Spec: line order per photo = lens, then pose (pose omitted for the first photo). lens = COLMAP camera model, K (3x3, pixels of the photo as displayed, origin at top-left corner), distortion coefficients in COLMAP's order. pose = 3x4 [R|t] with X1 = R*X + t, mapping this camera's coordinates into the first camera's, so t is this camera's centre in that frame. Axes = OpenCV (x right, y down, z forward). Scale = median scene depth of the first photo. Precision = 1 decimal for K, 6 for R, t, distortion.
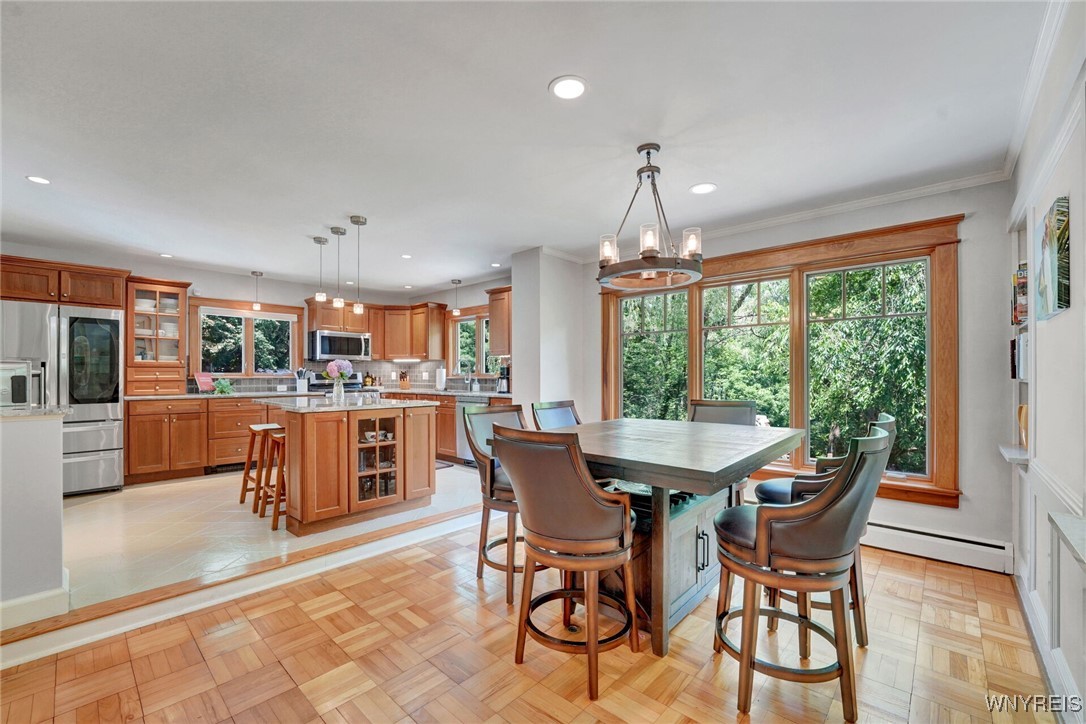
lens RADIAL K [[444.7, 0, 519.9], [0, 444.7, 370.7], [0, 0, 1]] dist [-0.001113, -0.000209]
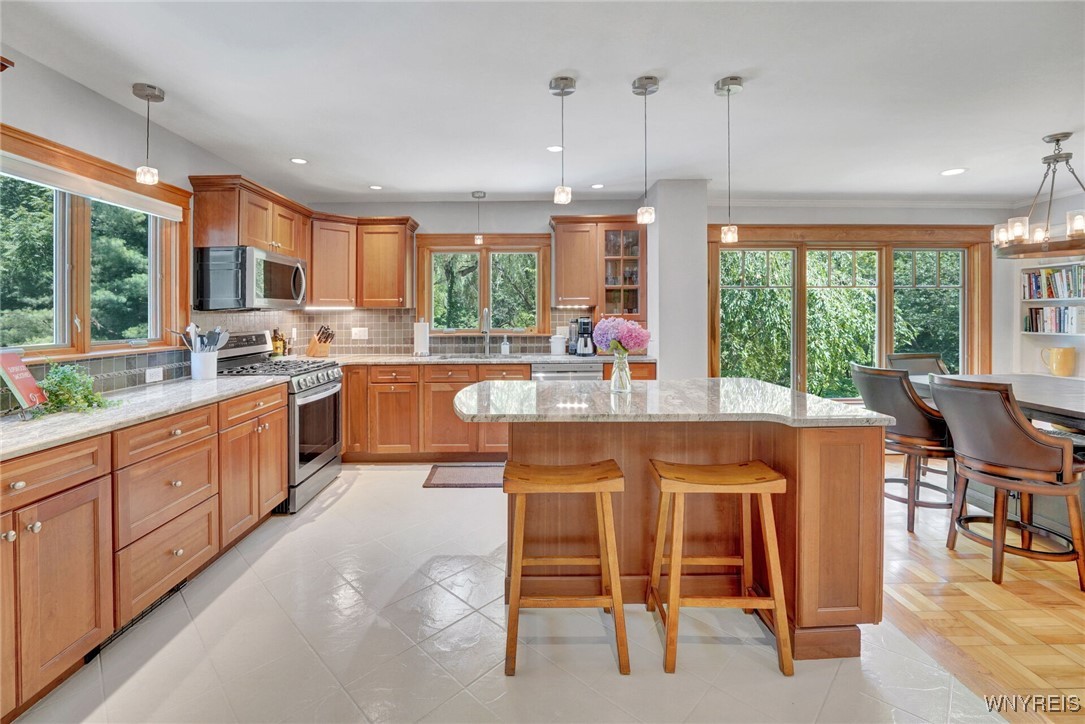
lens RADIAL K [[458.9, 0, 521.5], [0, 458.9, 314.3], [0, 0, 1]] dist [-0.021955, 0.000073]
pose [[0.723679, -0.003603, 0.690127, -0.649055], [0.000811, 0.999990, 0.004371, -0.022665], [-0.690136, -0.002604, 0.723675, 0.499115]]
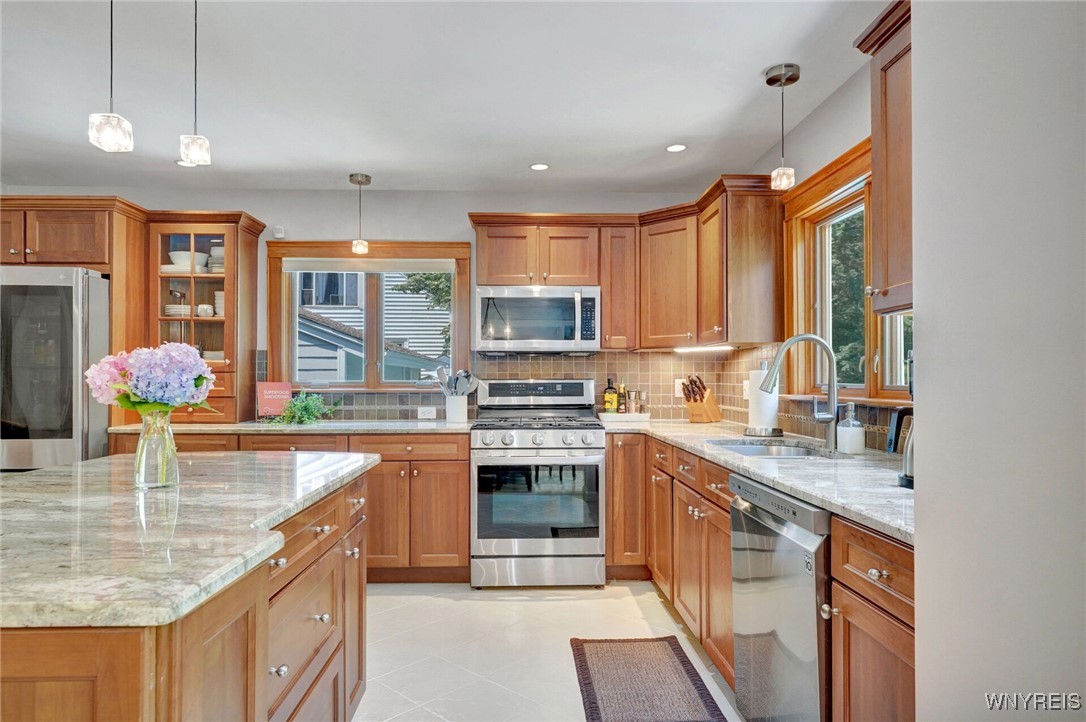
lens RADIAL K [[614.0, 0, 543.4], [0, 614.0, 376.2], [0, 0, 1]] dist [-0.001674, -0.000335]
pose [[0.725784, -0.003535, -0.687914, 0.021526], [0.006223, 0.999980, 0.001427, -0.000996], [0.687895, -0.005316, 0.725791, 0.672431]]
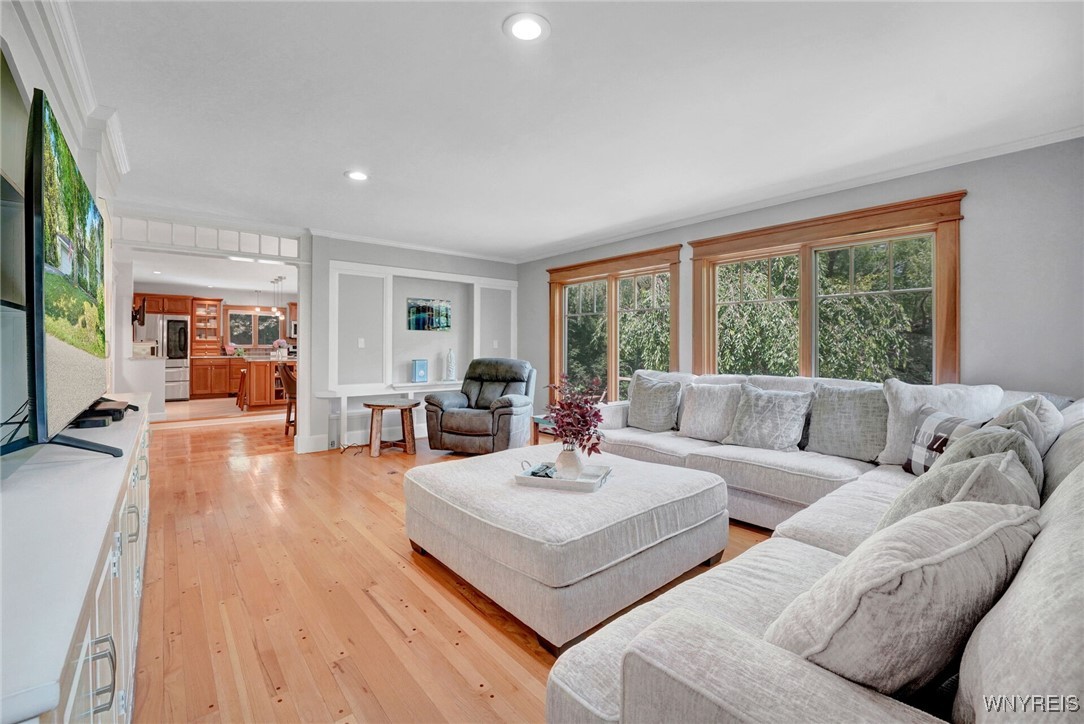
lens RADIAL K [[454.0, 0, 541.5], [0, 454.0, 343.2], [0, 0, 1]] dist [-0.023558, 0.000069]
pose [[0.994926, 0.002384, -0.100580, 0.803419], [-0.002000, 0.999990, 0.003918, -0.013278], [0.100589, -0.003697, 0.994921, -0.774409]]
